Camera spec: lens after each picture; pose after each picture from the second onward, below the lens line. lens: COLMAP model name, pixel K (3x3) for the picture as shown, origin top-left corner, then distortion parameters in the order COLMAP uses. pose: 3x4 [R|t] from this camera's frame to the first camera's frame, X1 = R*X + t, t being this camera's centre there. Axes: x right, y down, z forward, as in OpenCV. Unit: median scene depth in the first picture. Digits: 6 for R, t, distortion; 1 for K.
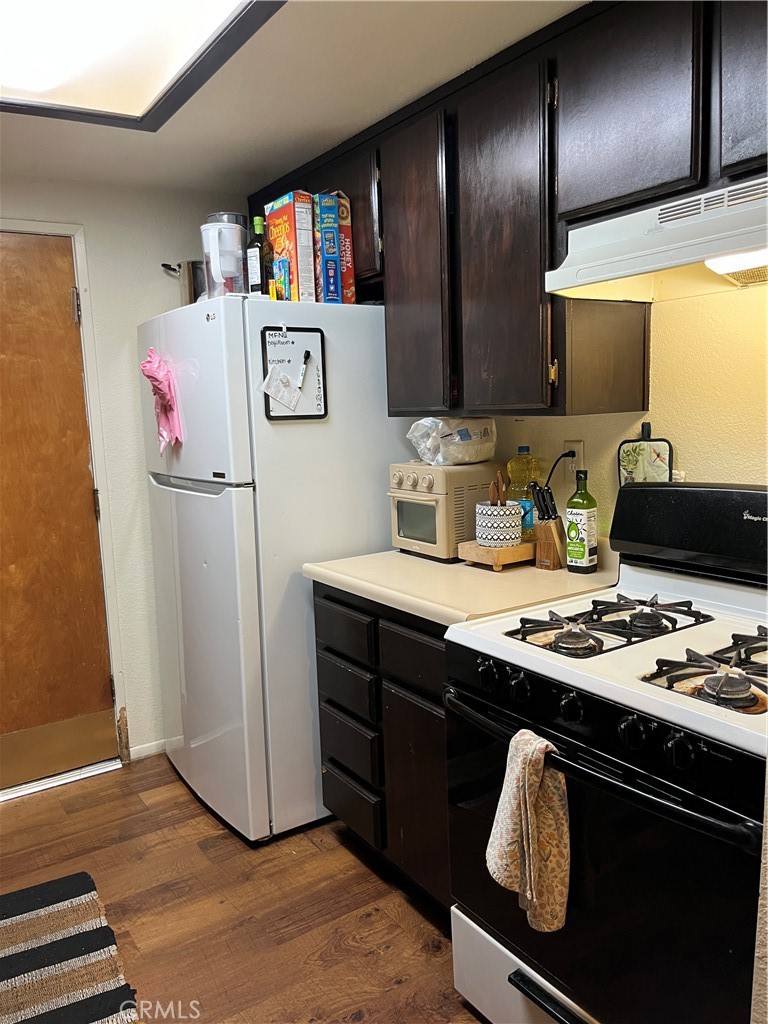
lens RADIAL K [[753.0, 0, 384.0], [0, 753.0, 512.0], [0, 0, 1]] dist [0.062467, -0.093954]
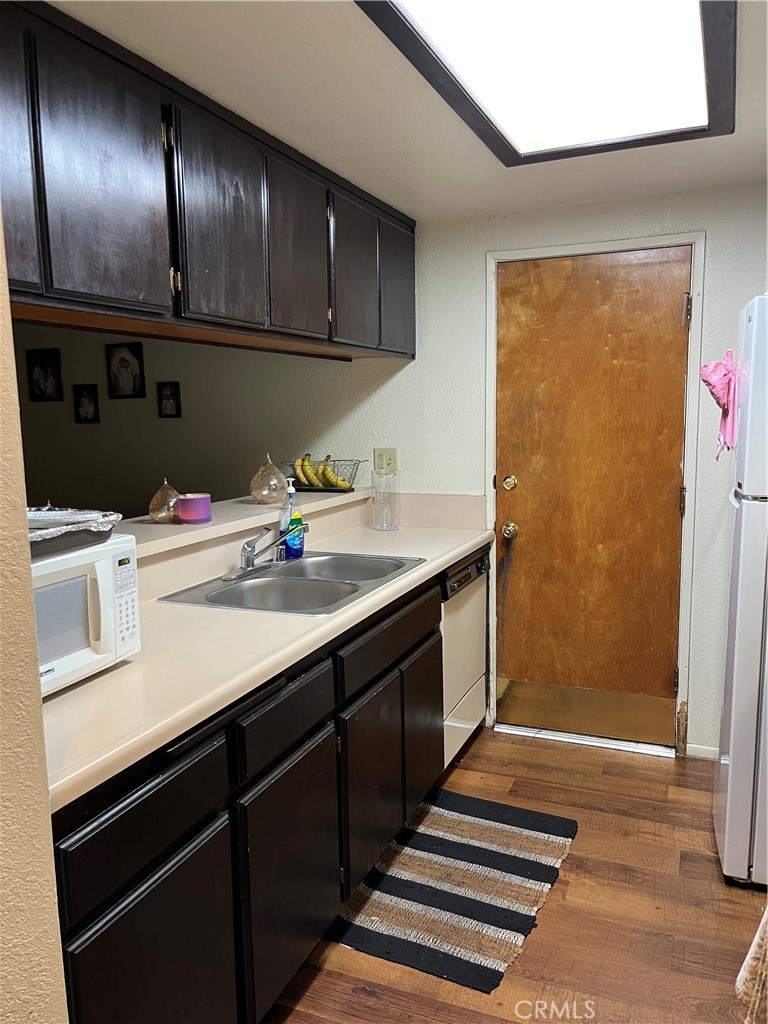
lens RADIAL K [[753.0, 0, 384.0], [0, 753.0, 512.0], [0, 0, 1]] dist [0.062467, -0.093954]
pose [[0.572594, 0.135860, -0.808504, 0.241619], [-0.121743, 0.989330, 0.080025, -0.030987], [0.810749, 0.052608, 0.583025, 0.070517]]
